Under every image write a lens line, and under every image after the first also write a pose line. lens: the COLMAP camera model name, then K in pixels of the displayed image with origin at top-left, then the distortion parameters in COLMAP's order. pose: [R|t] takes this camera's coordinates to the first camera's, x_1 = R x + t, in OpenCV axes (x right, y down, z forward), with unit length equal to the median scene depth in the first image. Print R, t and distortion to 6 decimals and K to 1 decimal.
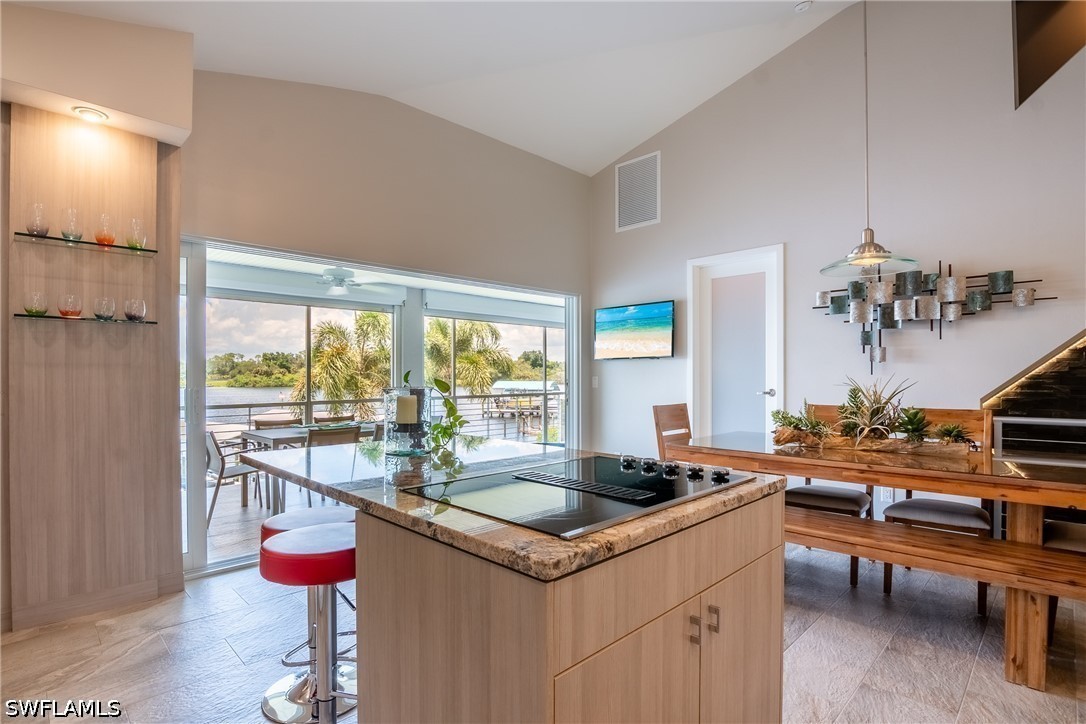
lens RADIAL K [[538.4, 0, 551.8], [0, 538.4, 359.2], [0, 0, 1]] dist [-0.035191, 0.000495]
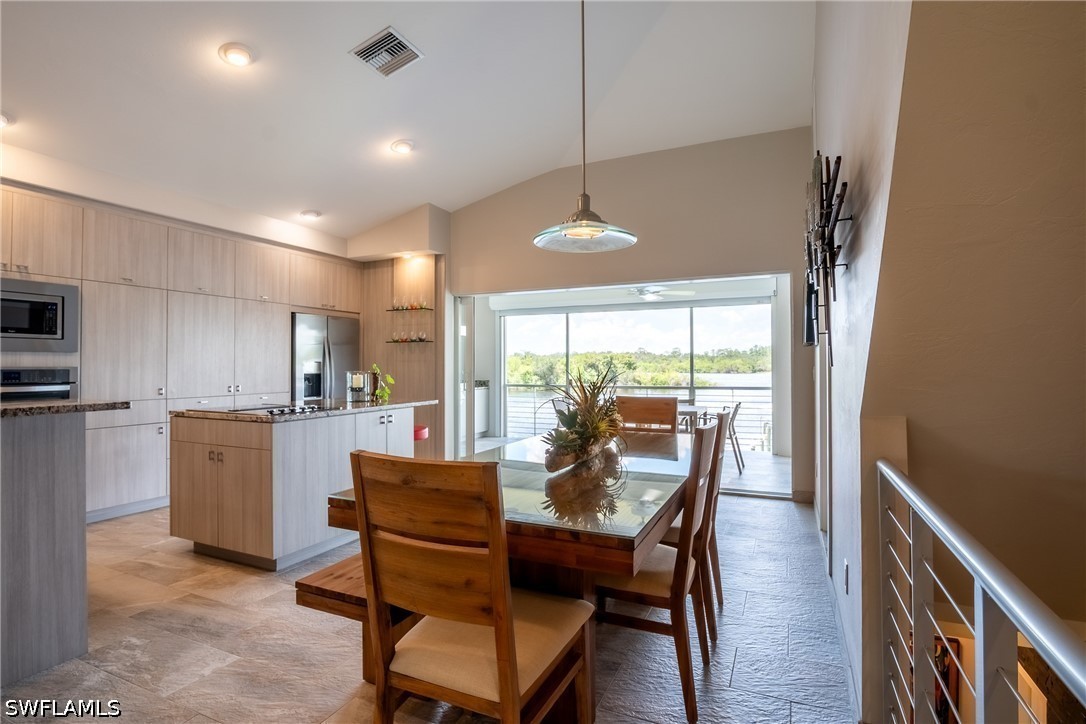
lens RADIAL K [[536.4, 0, 543.0], [0, 536.4, 362.0], [0, 0, 1]] dist [0.001790, 0.000196]
pose [[0.330461, -0.003576, -0.943813, 1.402339], [0.028214, 0.999583, 0.006092, 0.015331], [0.943398, -0.028642, 0.330424, 0.676755]]
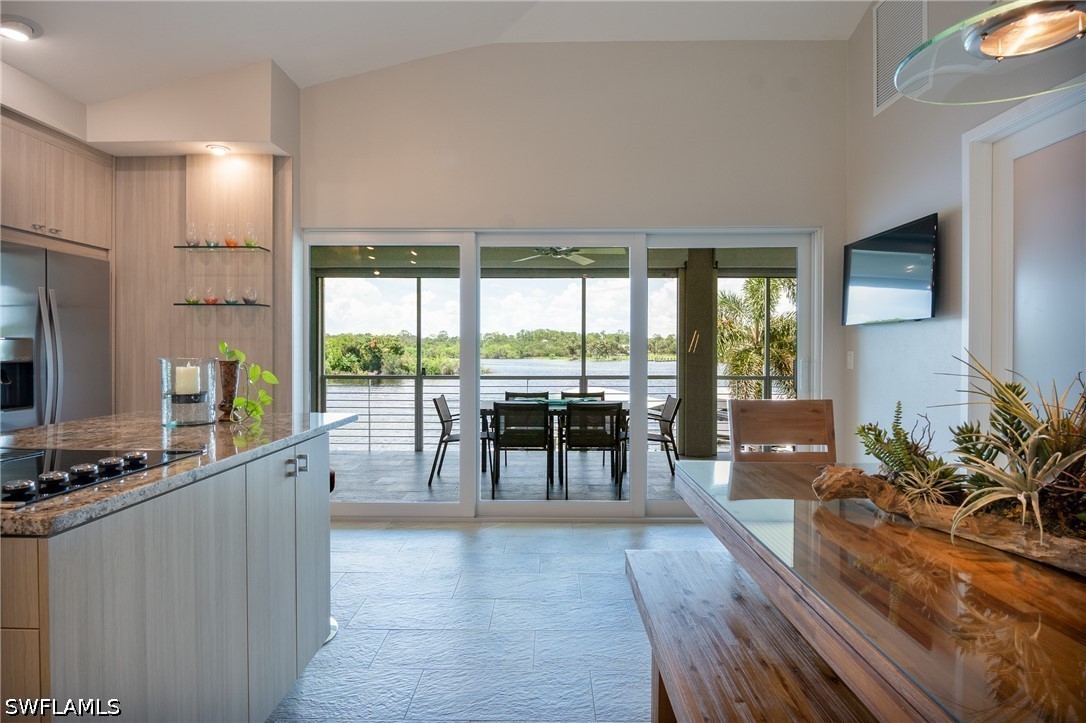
lens RADIAL K [[588.7, 0, 544.0], [0, 588.7, 355.5], [0, 0, 1]] dist [-0.011456, -0.000595]
pose [[0.686472, 0.011745, -0.727062, 0.668251], [0.015937, 0.999386, 0.031192, 0.017065], [0.726982, -0.033000, 0.685863, 0.501183]]
